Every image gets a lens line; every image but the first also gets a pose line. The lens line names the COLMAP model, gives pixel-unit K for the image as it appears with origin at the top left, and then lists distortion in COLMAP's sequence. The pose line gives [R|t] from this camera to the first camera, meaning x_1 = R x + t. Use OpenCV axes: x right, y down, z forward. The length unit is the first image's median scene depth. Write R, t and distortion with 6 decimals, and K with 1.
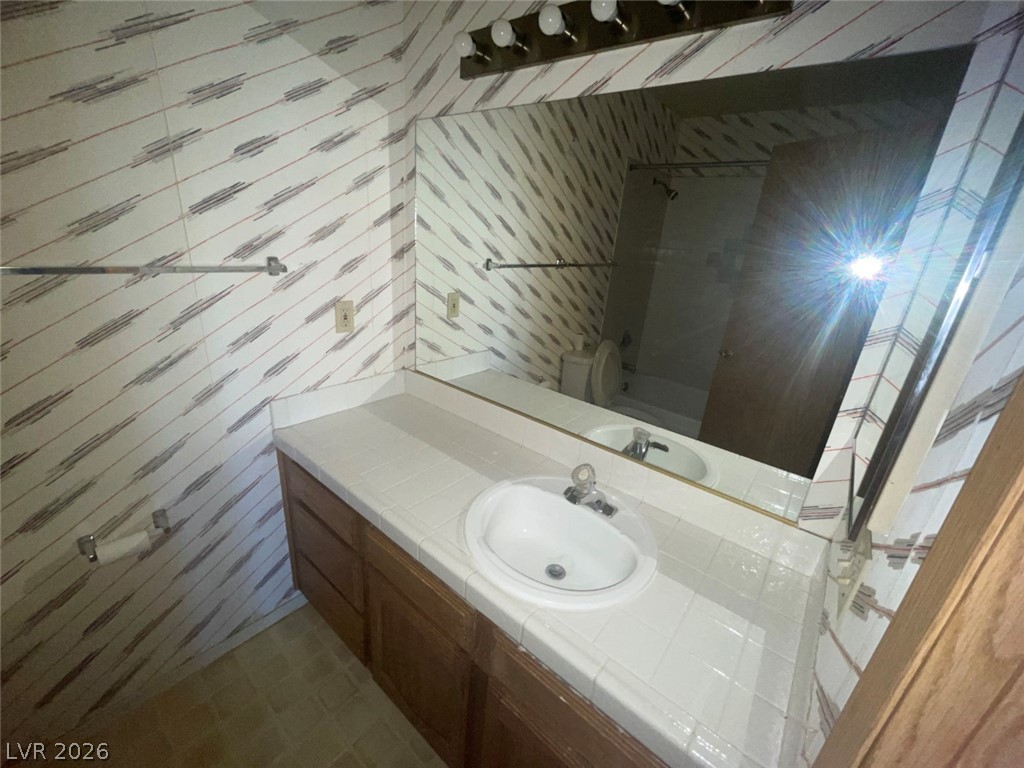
lens RADIAL K [[414.5, 0, 513.8], [0, 414.5, 383.1], [0, 0, 1]] dist [-0.003057, -0.000370]
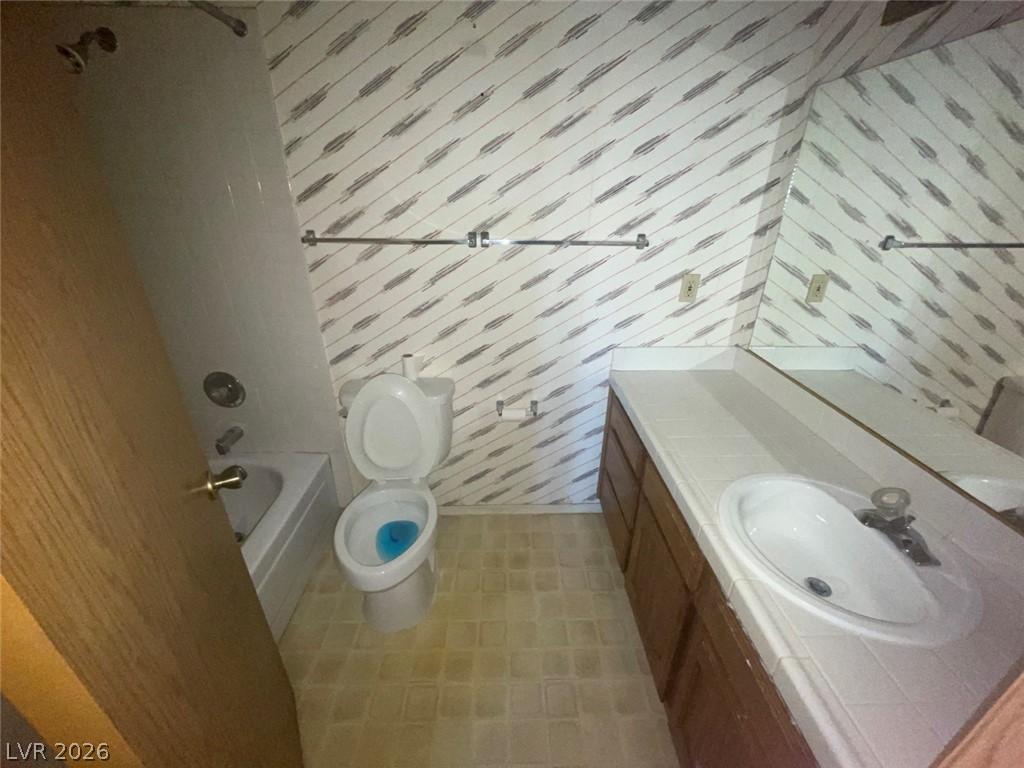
lens RADIAL K [[414.5, 0, 511.6], [0, 414.5, 385.9], [0, 0, 1]] dist [-0.003057, -0.000370]
pose [[0.646459, 0.260832, -0.716978, 0.147820], [-0.217440, 0.963760, 0.154556, 0.025842], [0.731307, 0.055985, 0.679746, -0.097095]]
